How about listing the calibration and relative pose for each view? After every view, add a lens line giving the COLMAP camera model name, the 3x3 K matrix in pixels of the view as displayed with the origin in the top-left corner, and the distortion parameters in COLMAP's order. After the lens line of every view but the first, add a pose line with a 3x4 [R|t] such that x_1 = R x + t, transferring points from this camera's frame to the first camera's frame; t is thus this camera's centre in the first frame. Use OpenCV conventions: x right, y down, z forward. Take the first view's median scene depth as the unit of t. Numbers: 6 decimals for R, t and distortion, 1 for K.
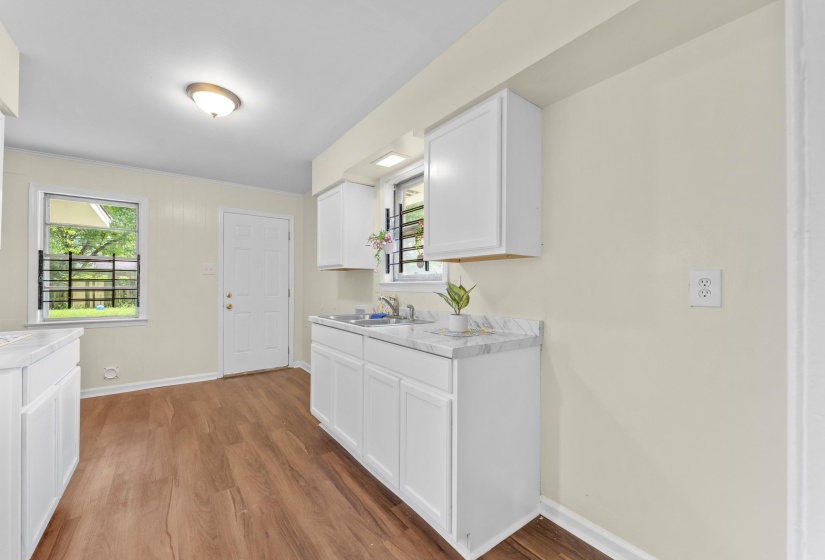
lens RADIAL K [[333.4, 0, 404.4], [0, 333.4, 280.5], [0, 0, 1]] dist [-0.000401, -0.000042]
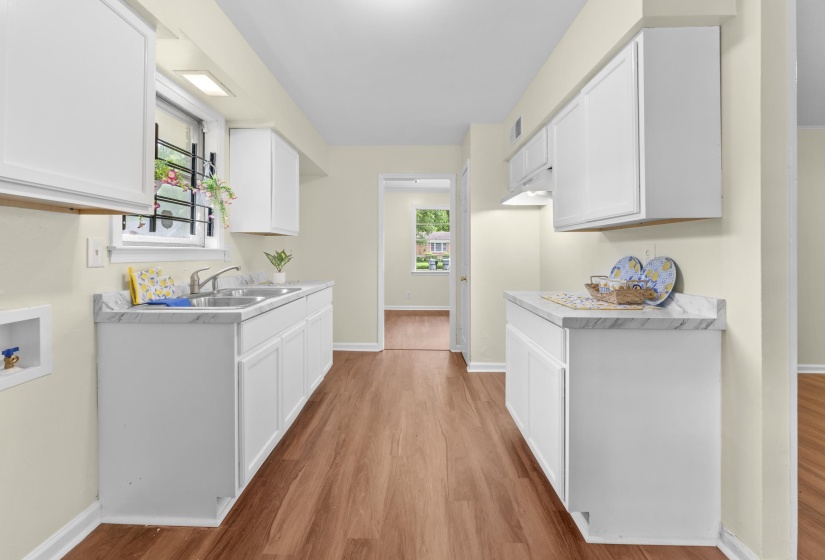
lens RADIAL K [[333.4, 0, 404.4], [0, 333.4, 280.5], [0, 0, 1]] dist [-0.000401, -0.000042]
pose [[-0.795408, -0.059059, 0.603189, -0.712725], [-0.016690, 0.996998, 0.075610, 0.011744], [-0.605844, 0.050073, -0.794006, 1.122219]]
